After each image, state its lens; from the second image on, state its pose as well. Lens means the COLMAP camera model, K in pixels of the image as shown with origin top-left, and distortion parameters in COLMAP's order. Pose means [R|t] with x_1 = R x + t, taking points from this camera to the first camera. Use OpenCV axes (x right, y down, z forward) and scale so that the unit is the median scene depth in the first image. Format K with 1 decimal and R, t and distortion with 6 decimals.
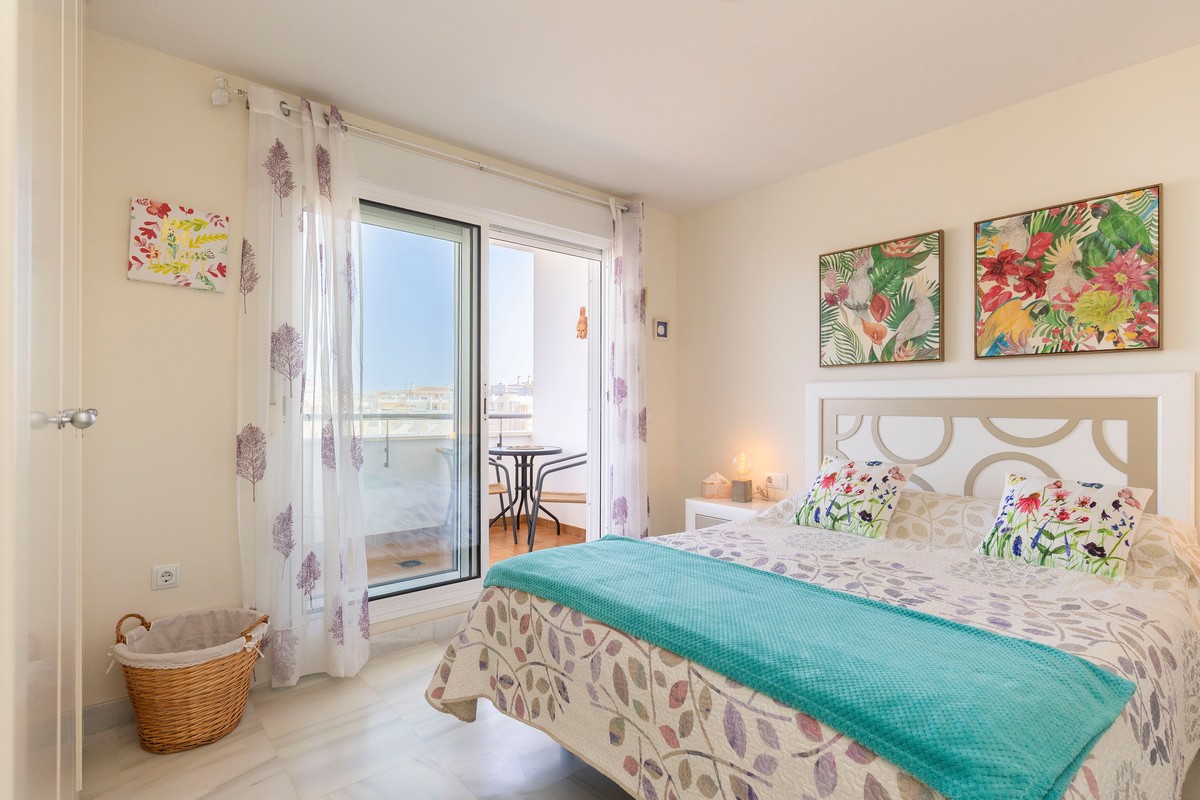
lens RADIAL K [[586.5, 0, 629.8], [0, 586.5, 411.7], [0, 0, 1]] dist [-0.004370, 0.001158]
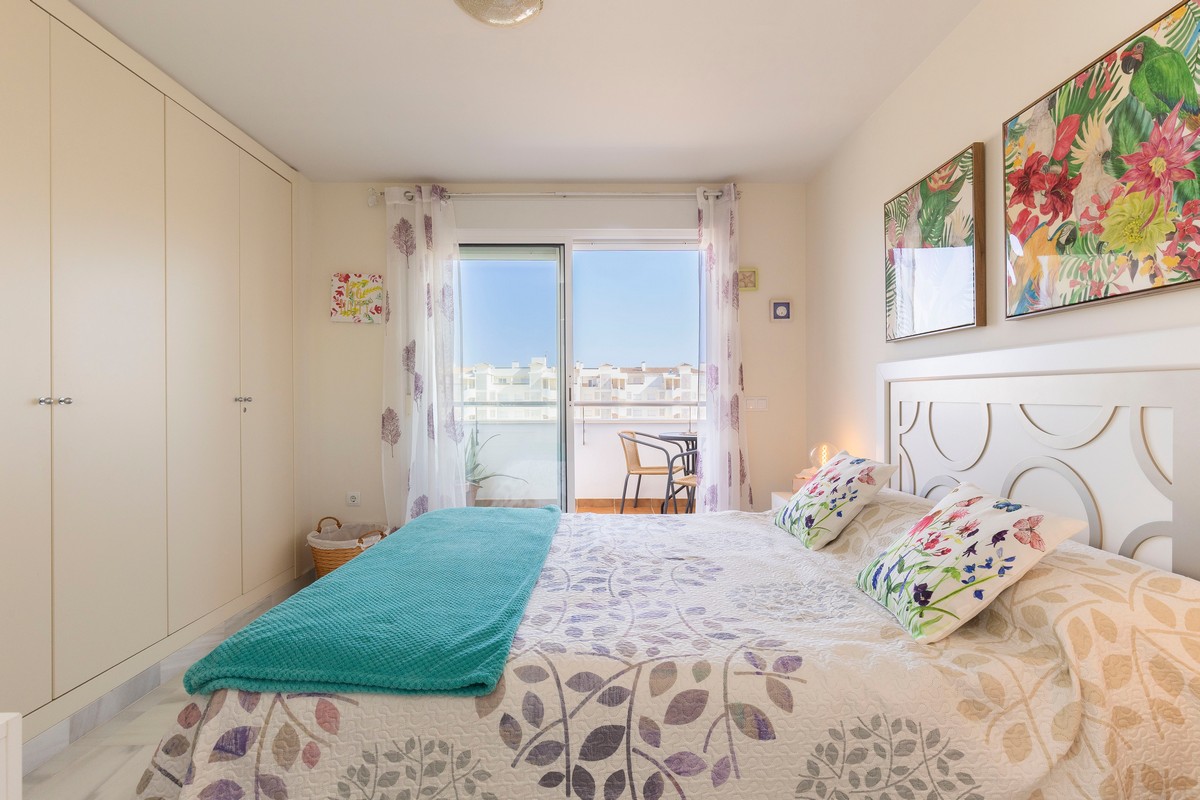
lens RADIAL K [[586.5, 0, 610.1], [0, 586.5, 406.4], [0, 0, 1]] dist [-0.004370, 0.001158]
pose [[0.764143, 0.004069, -0.645034, 0.760006], [0.001533, 0.999966, 0.008125, 0.006852], [0.645045, -0.007197, 0.764110, 0.186941]]
